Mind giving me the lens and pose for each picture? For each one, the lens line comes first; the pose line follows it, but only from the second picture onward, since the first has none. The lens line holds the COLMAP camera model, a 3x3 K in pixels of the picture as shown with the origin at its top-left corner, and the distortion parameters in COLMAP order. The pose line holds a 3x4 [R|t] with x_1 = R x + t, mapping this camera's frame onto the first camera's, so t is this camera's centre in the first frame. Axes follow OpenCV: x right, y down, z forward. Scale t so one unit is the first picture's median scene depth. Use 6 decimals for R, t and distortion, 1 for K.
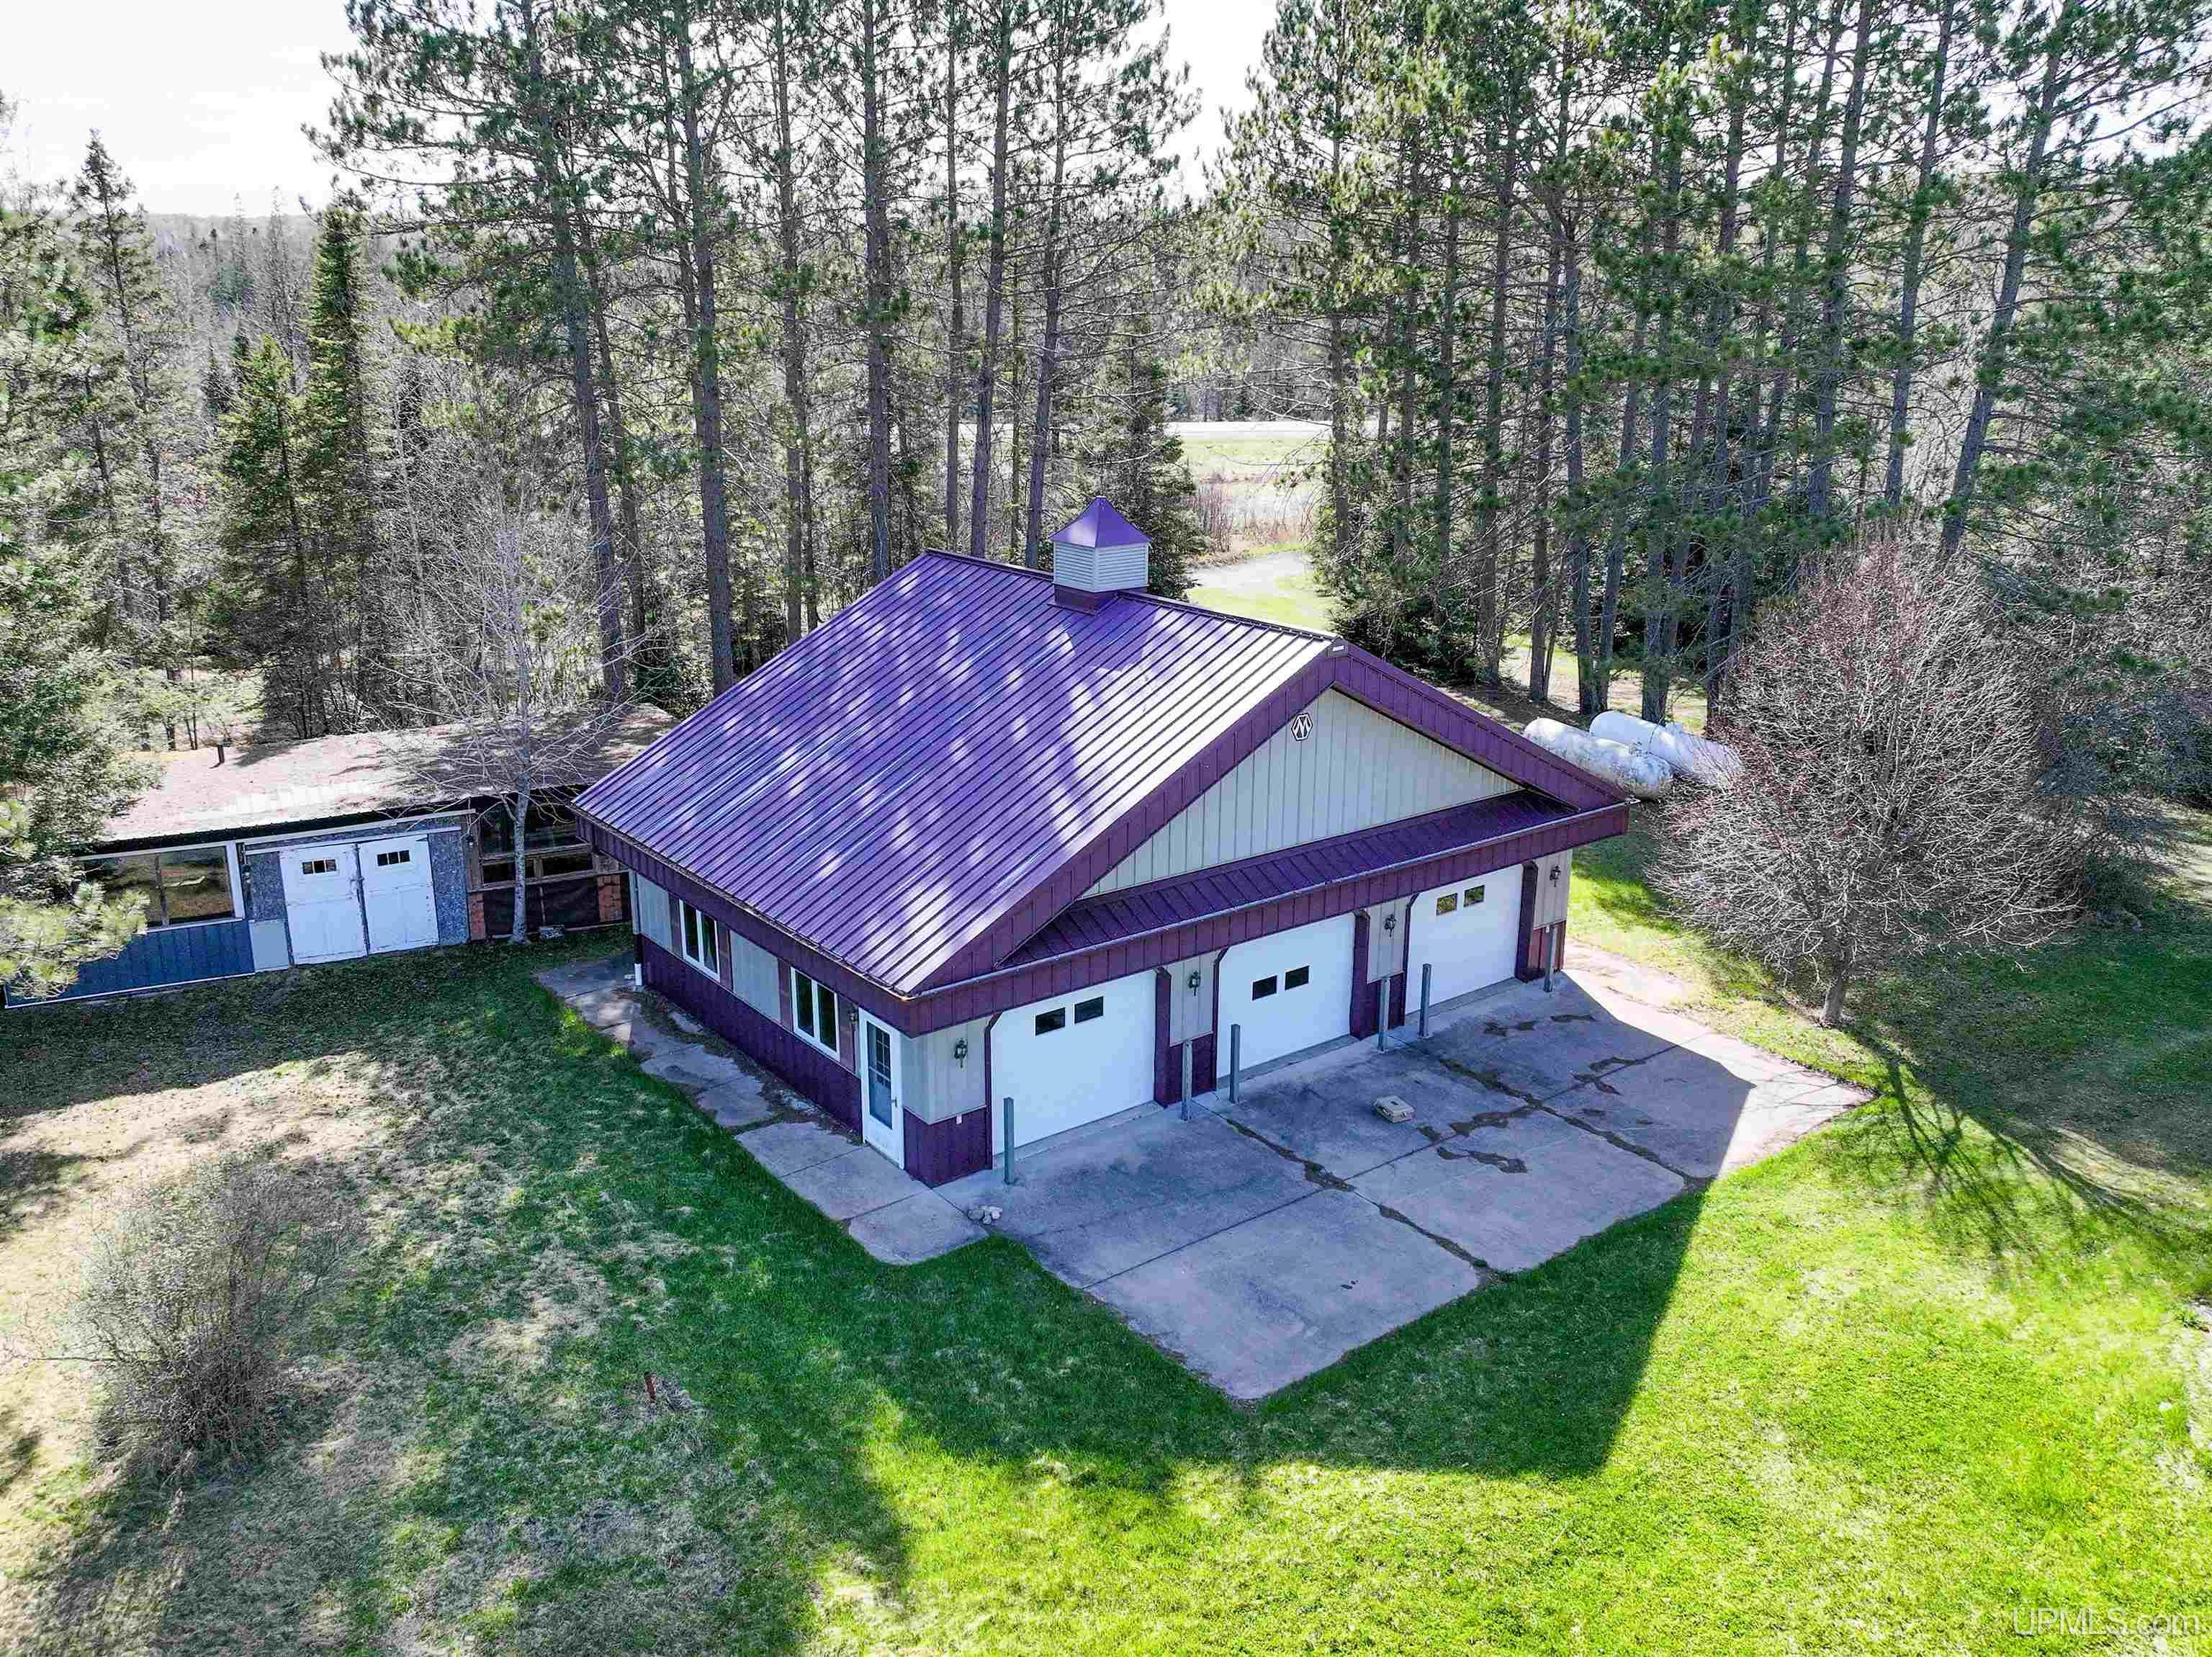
lens RADIAL K [[1807.6, 0, 1087.2], [0, 1807.6, 825.0], [0, 0, 1]] dist [-0.001497, 0.011788]
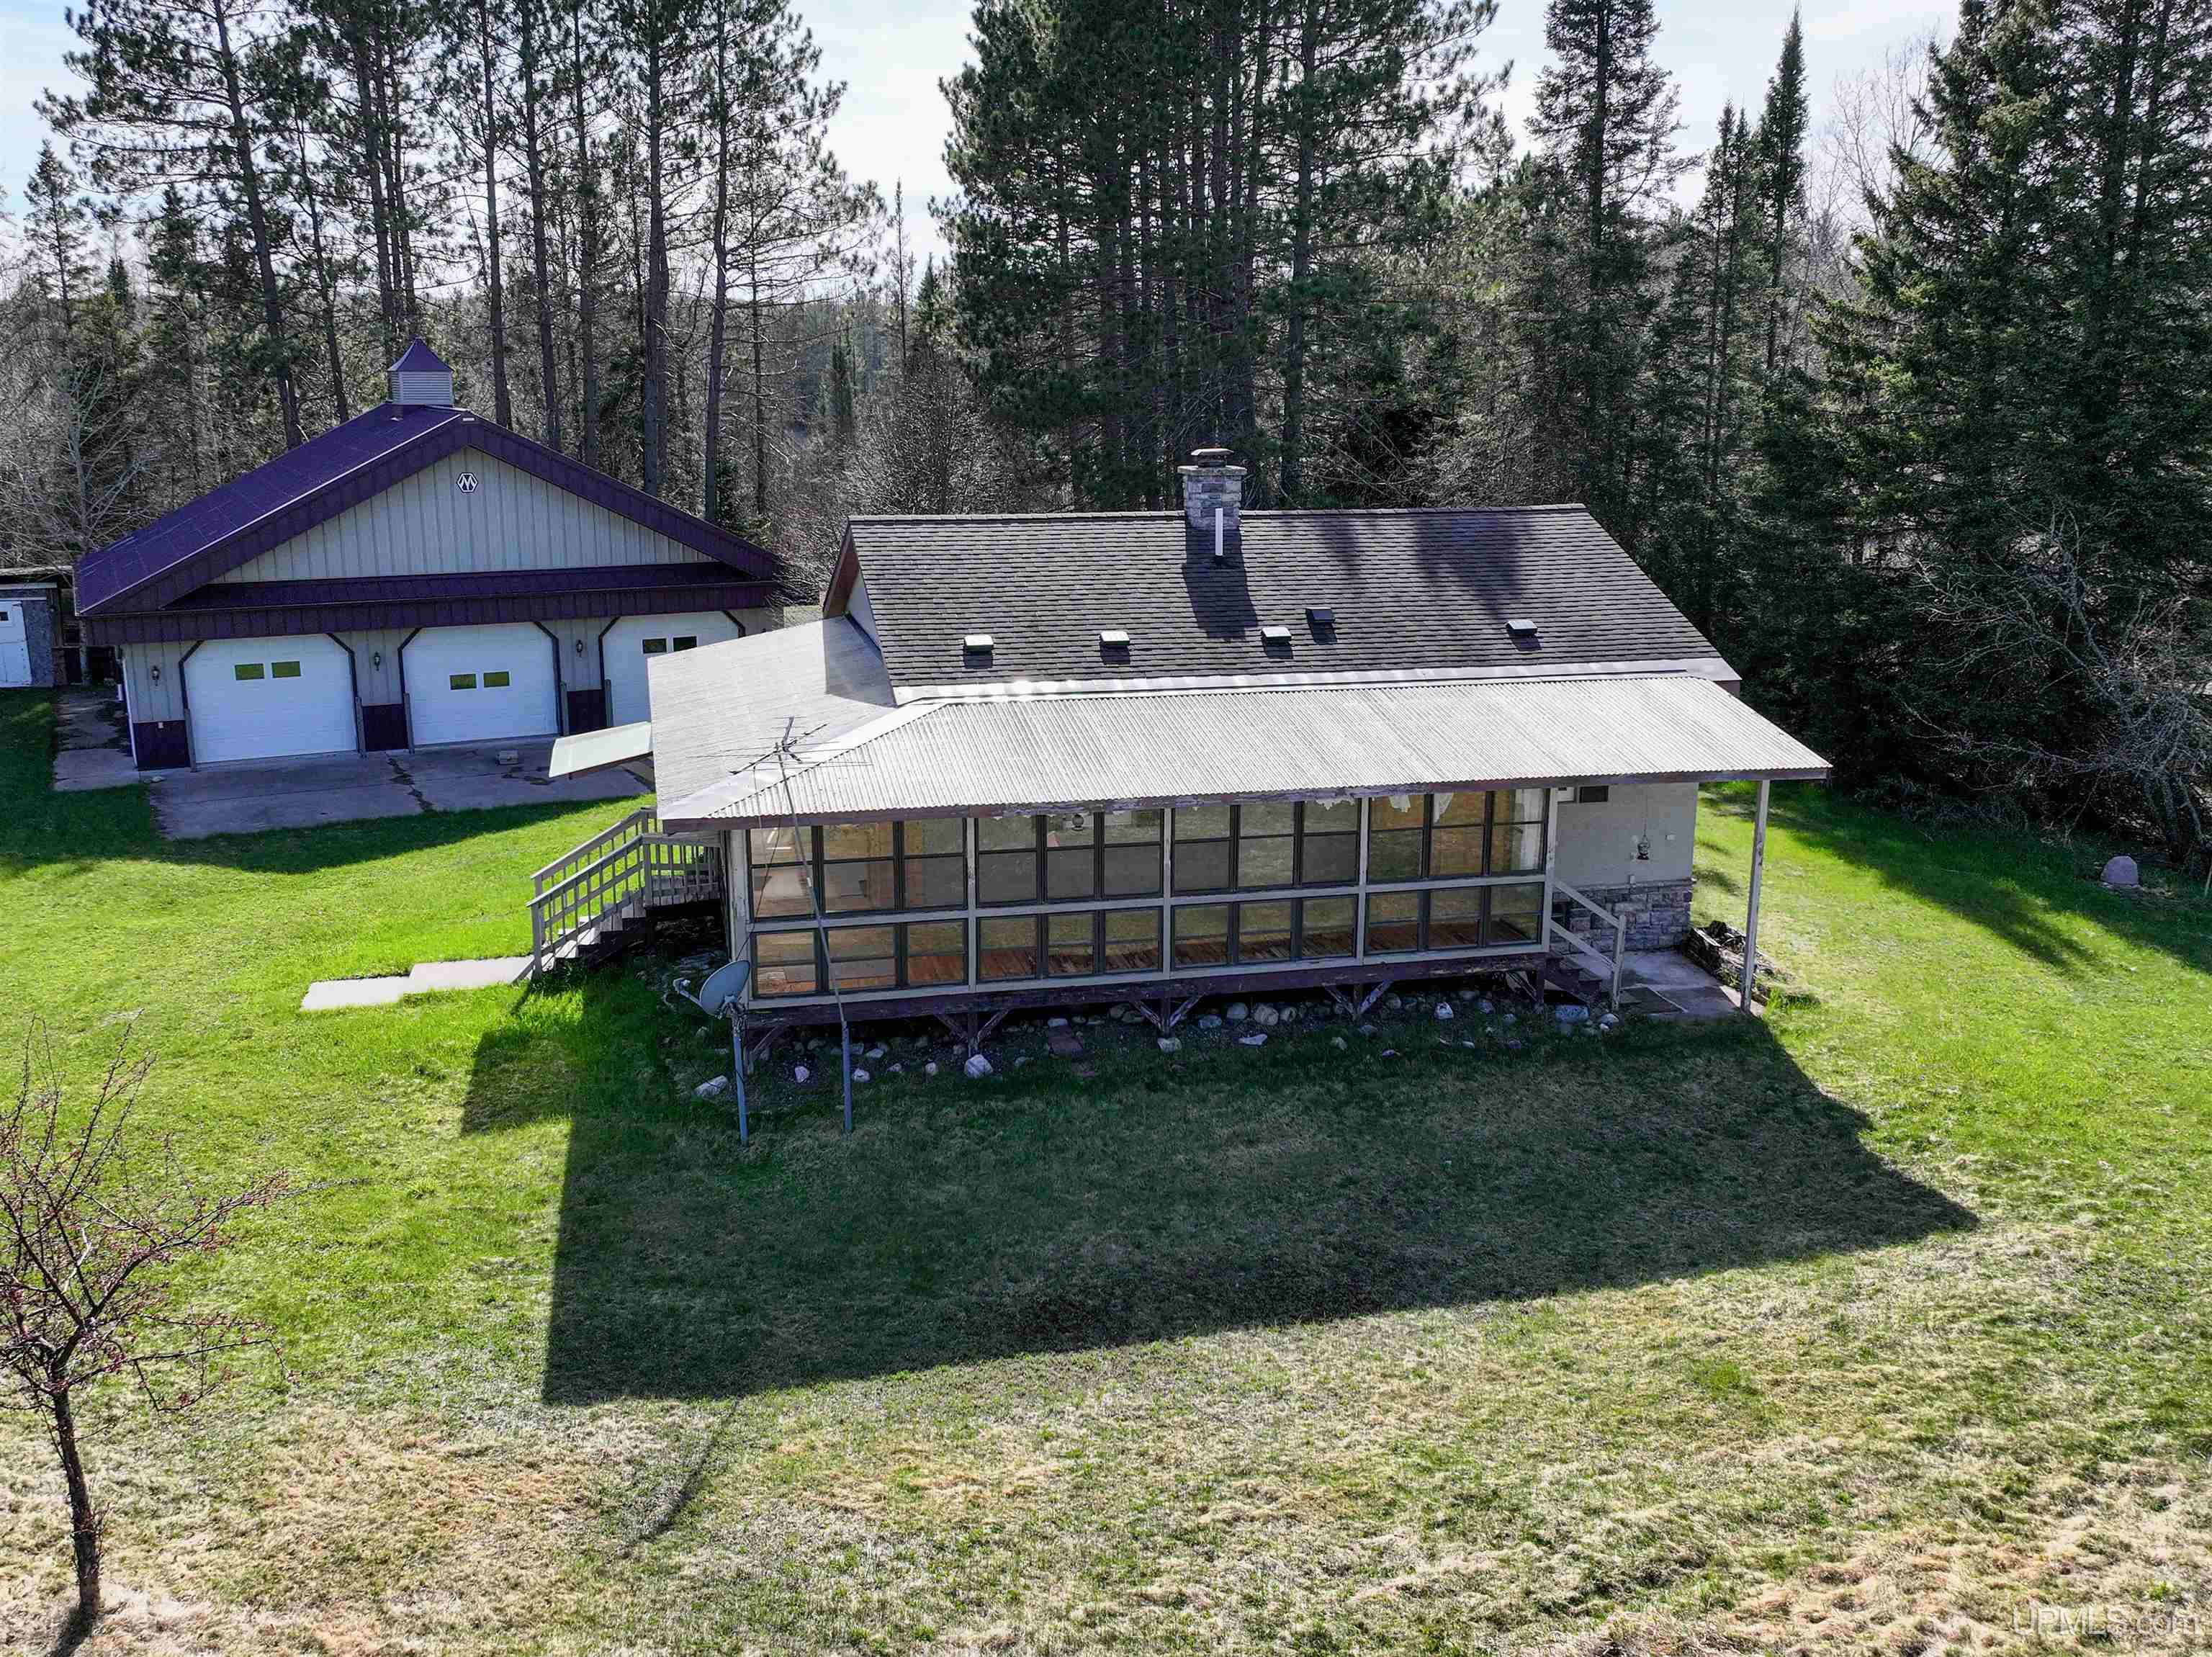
lens RADIAL K [[1943.8, 0, 1121.6], [0, 1943.8, 831.5], [0, 0, 1]] dist [-0.017131, -0.002235]
pose [[0.986281, 0.042570, -0.159494, 0.844232], [-0.052093, 0.997070, -0.056011, 0.264515], [0.156643, 0.063551, 0.985609, -0.359985]]
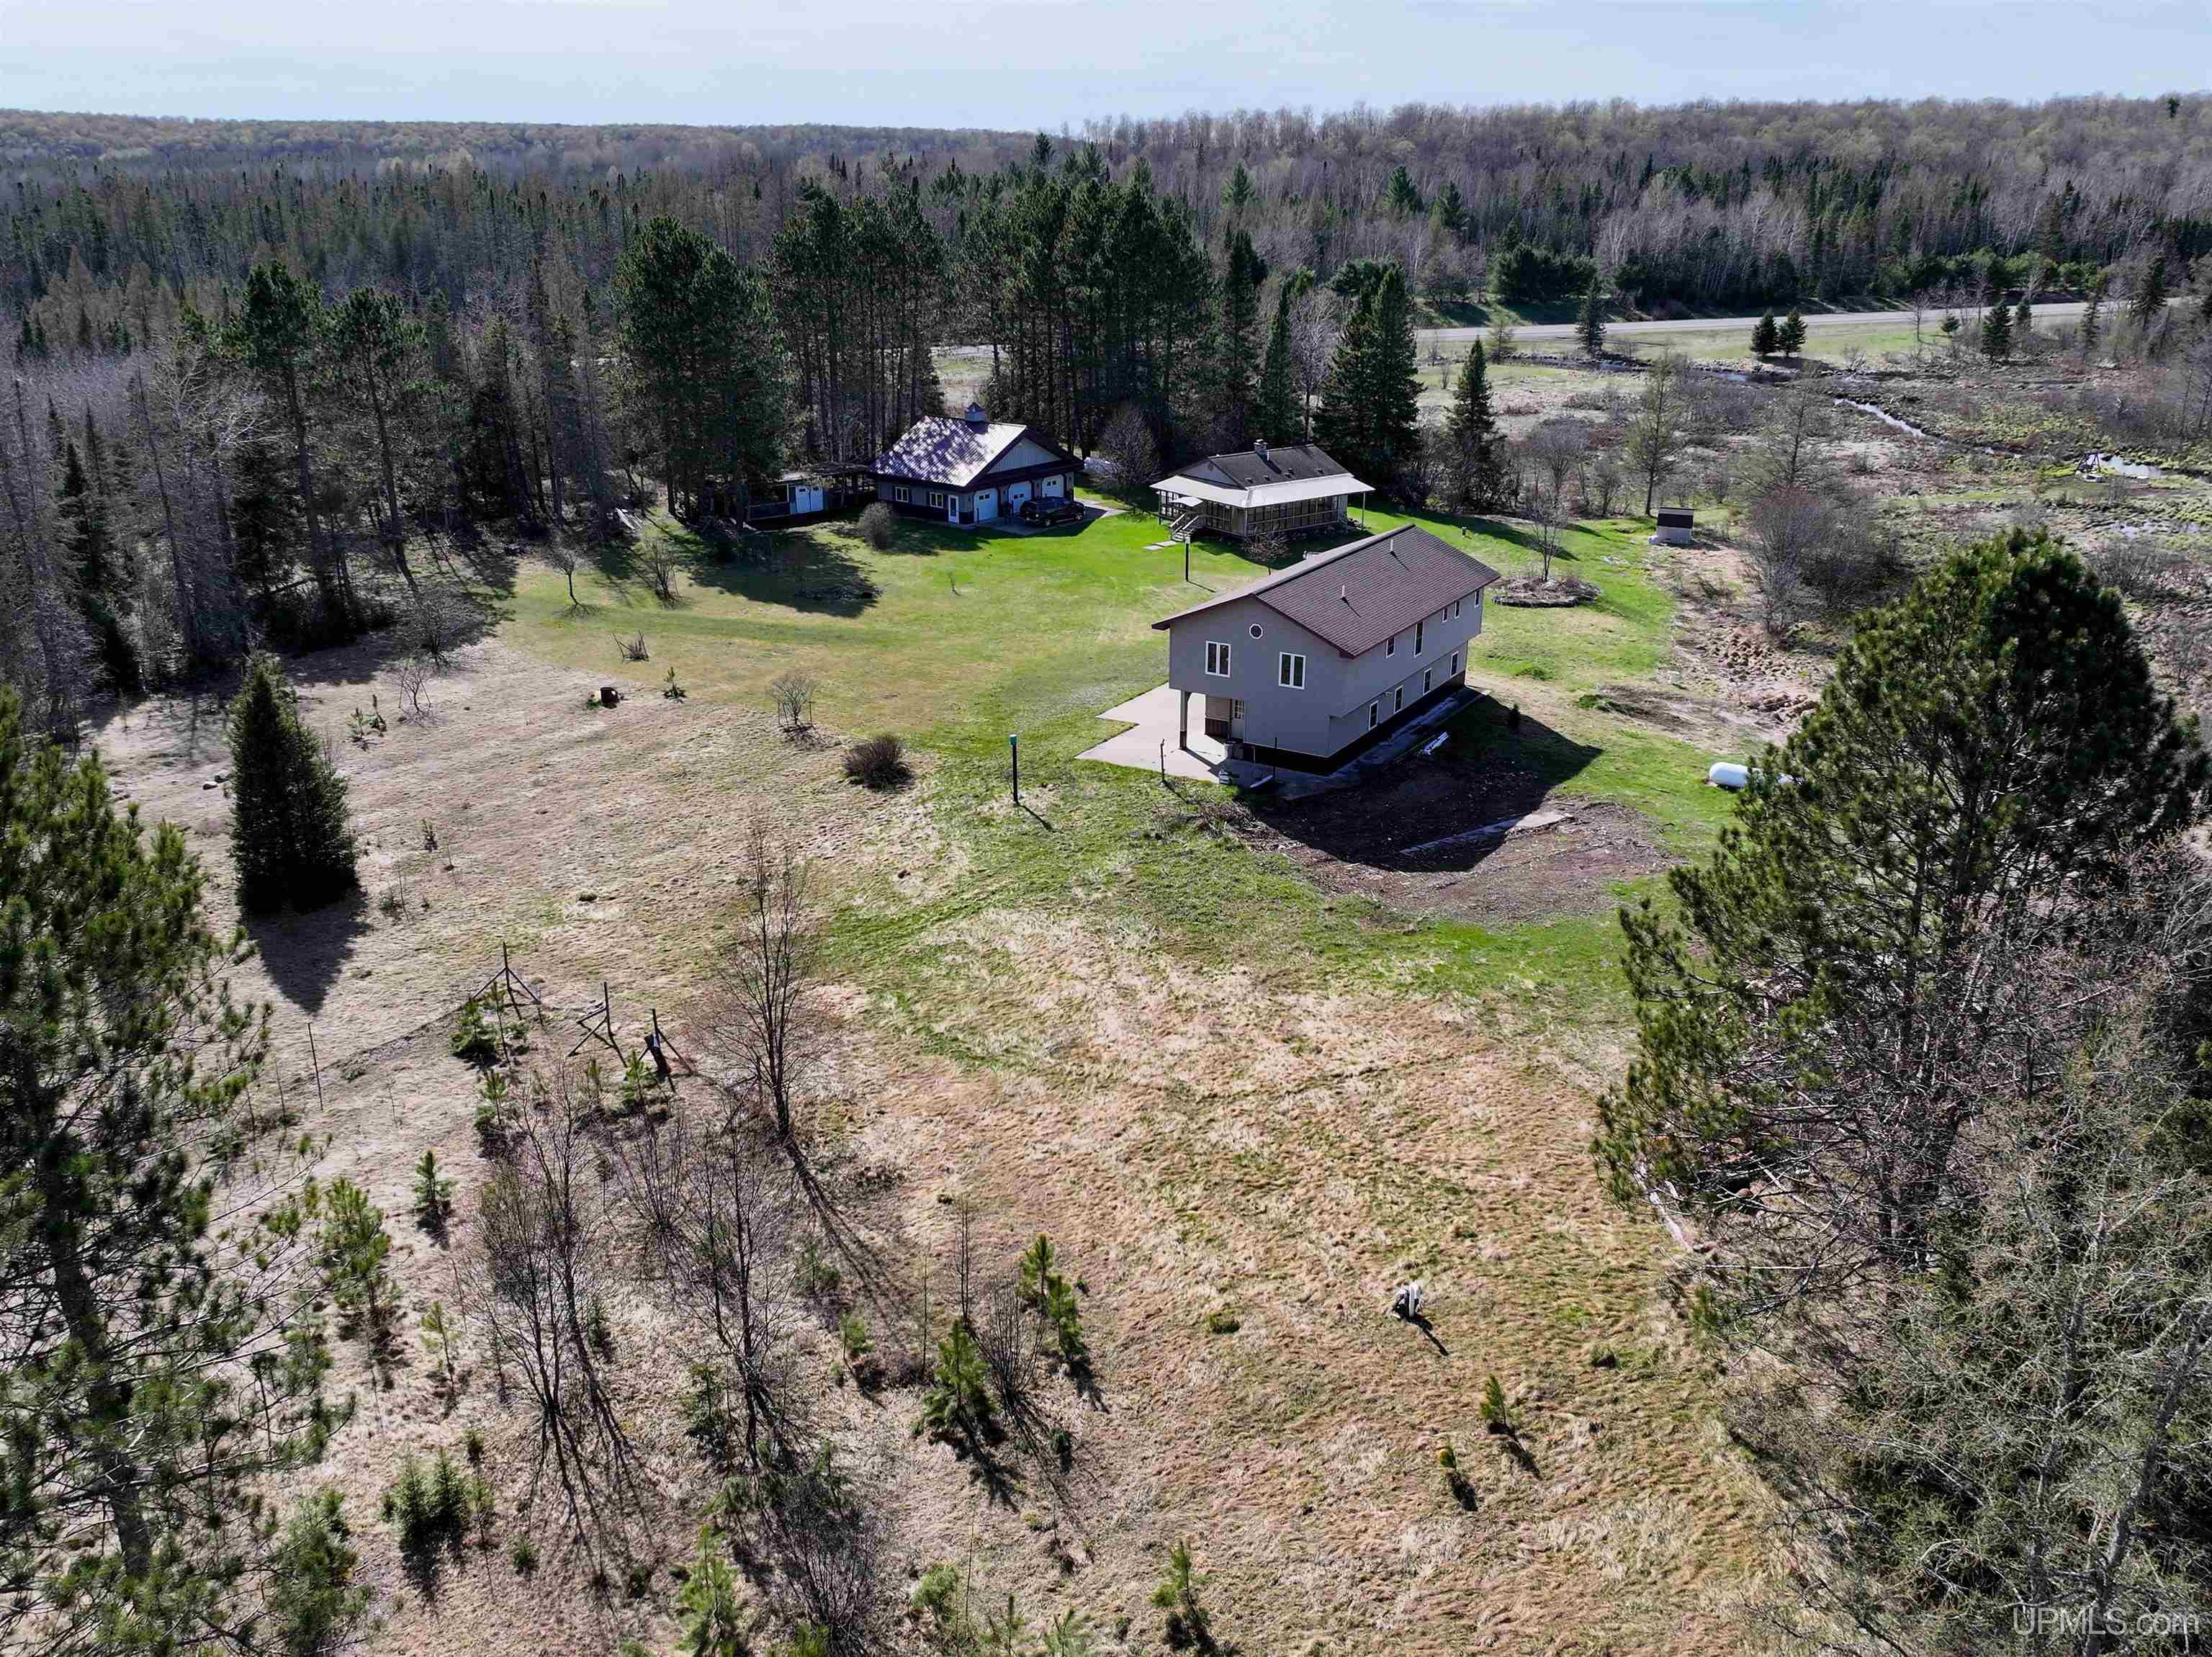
lens RADIAL K [[1807.6, 0, 1087.2], [0, 1807.6, 825.0], [0, 0, 1]] dist [-0.001497, 0.011788]
pose [[0.971789, -0.079201, 0.222155, -0.954821], [0.065599, 0.995529, 0.067963, 0.708515], [-0.226544, -0.051473, 0.972640, -4.254655]]
